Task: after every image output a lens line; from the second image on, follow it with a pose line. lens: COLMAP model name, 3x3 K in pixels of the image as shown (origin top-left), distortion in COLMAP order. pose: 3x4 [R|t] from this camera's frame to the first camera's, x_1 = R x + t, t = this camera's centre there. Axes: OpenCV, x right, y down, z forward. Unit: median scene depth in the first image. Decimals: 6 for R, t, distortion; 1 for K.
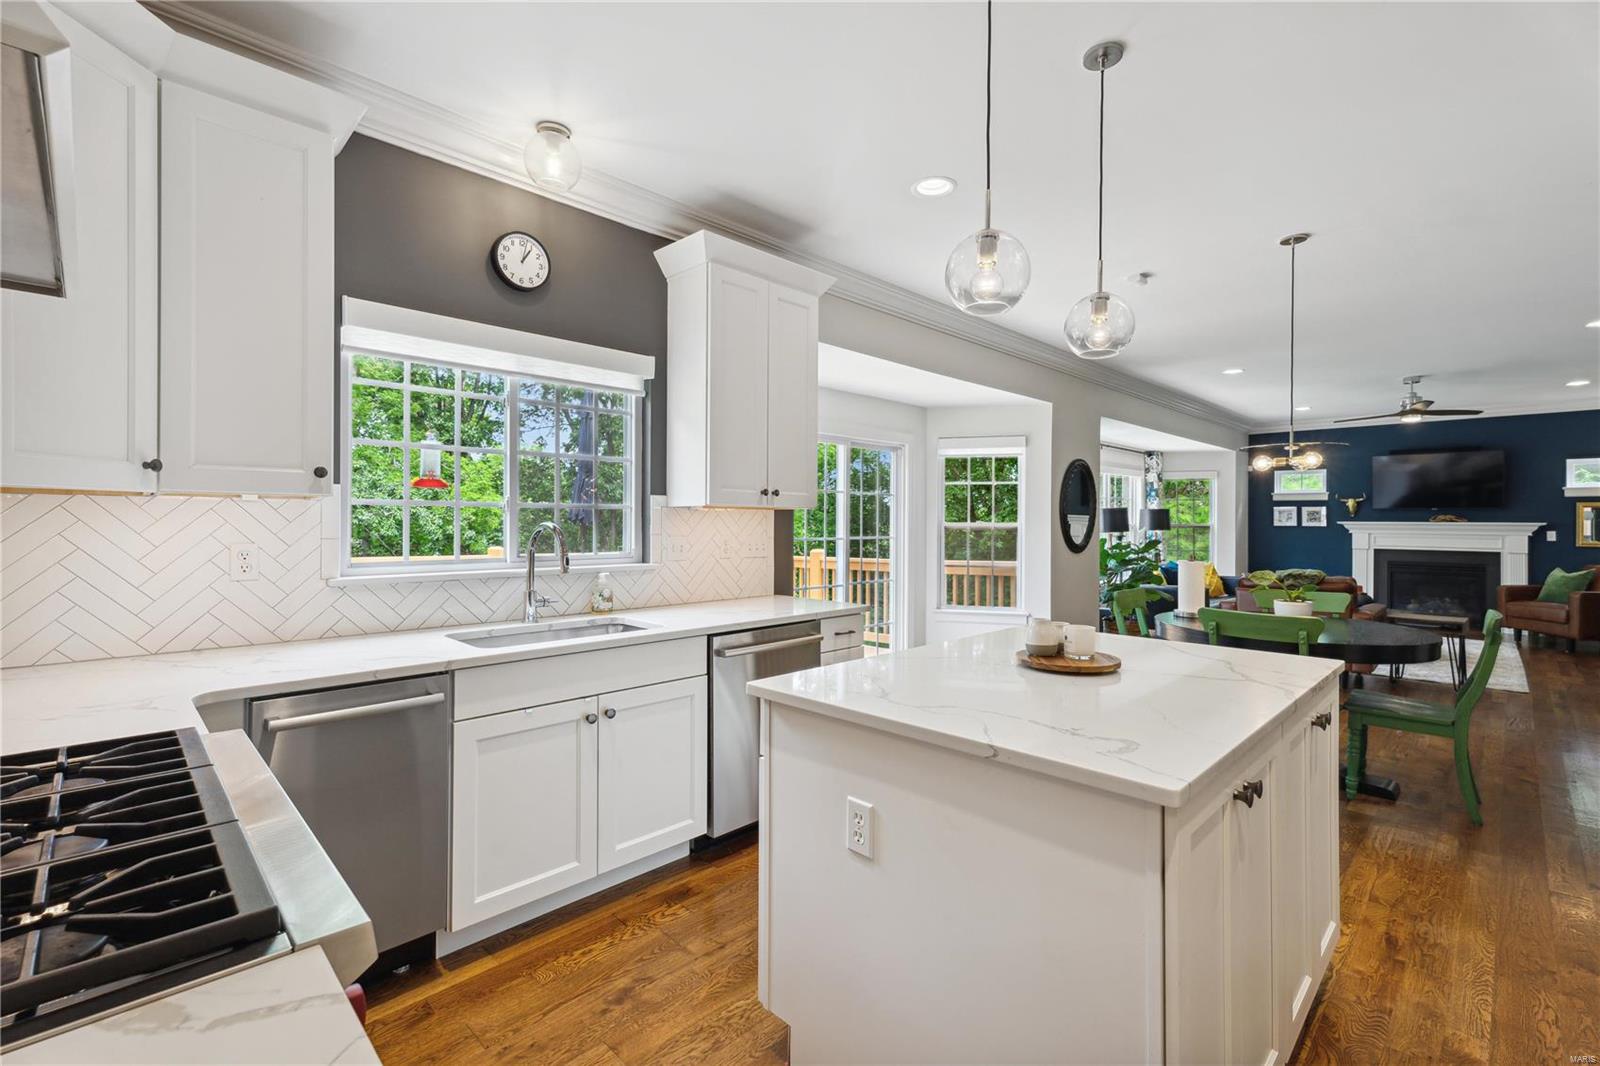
lens RADIAL K [[716.0, 0, 789.9], [0, 716.0, 521.2], [0, 0, 1]] dist [-0.005059, 0.000847]
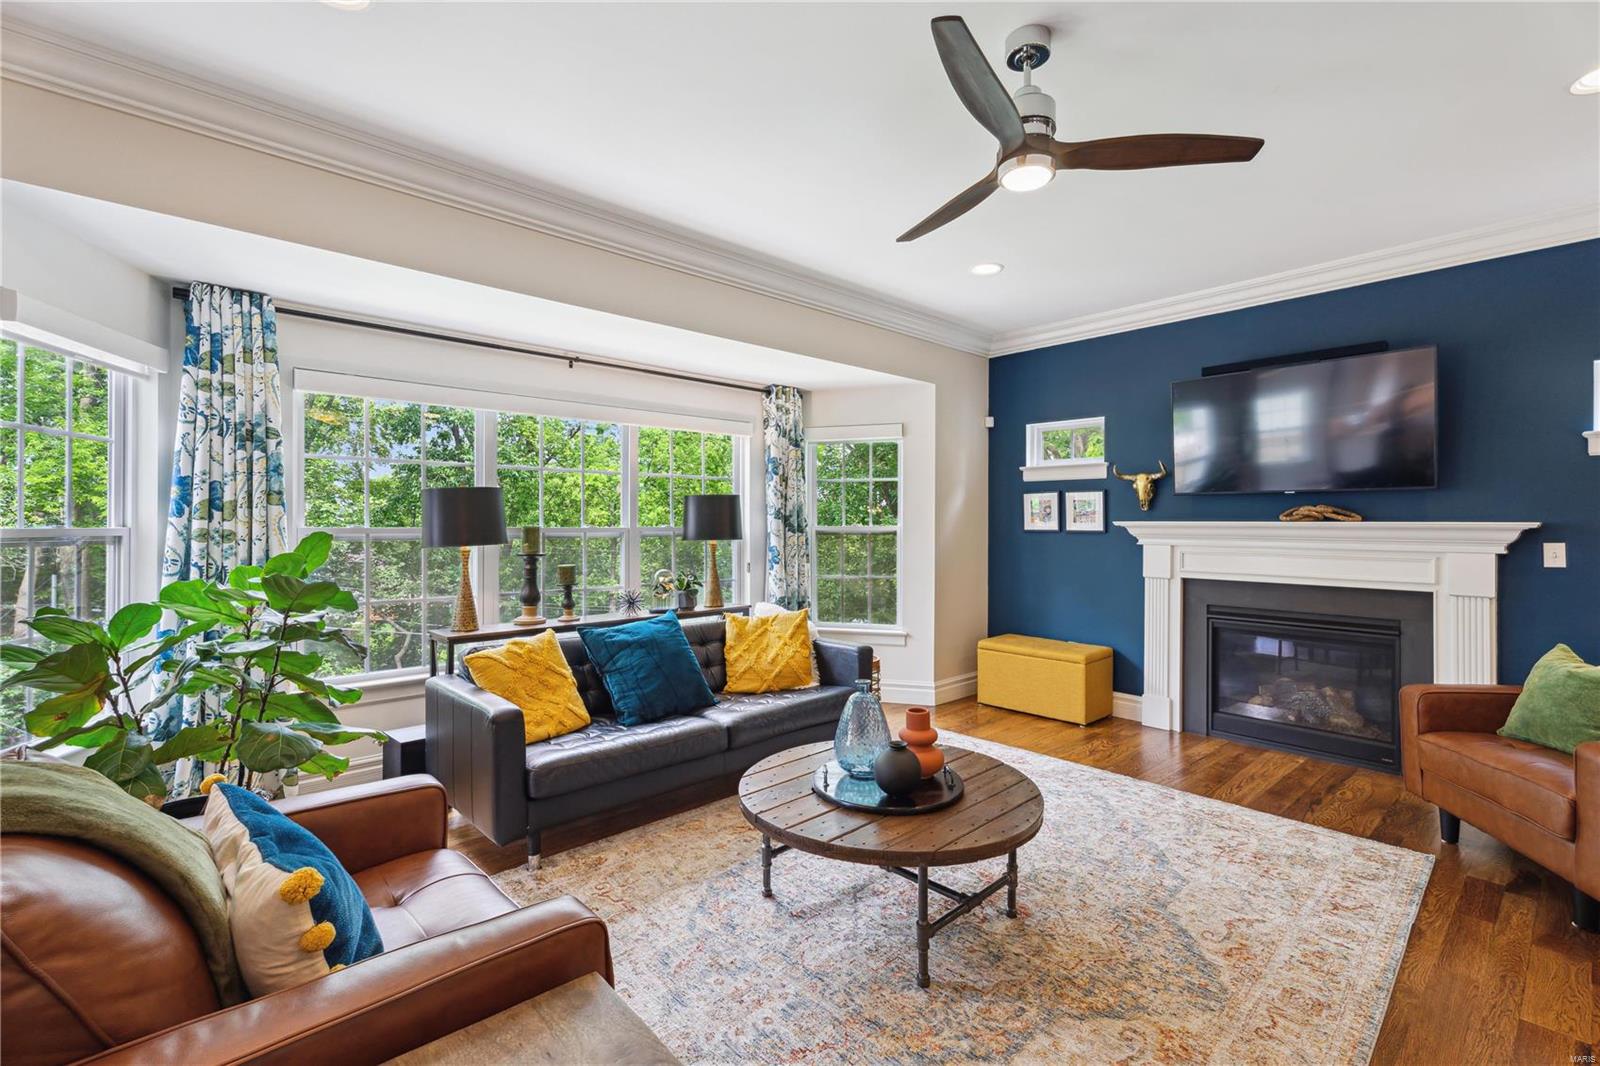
lens RADIAL K [[716.0, 0, 794.4], [0, 716.0, 521.3], [0, 0, 1]] dist [-0.005059, 0.000847]
pose [[0.999279, 0.000805, -0.037958, 0.559273], [-0.001080, 0.999973, -0.007241, 0.004272], [0.037951, 0.007277, 0.999253, 0.496362]]
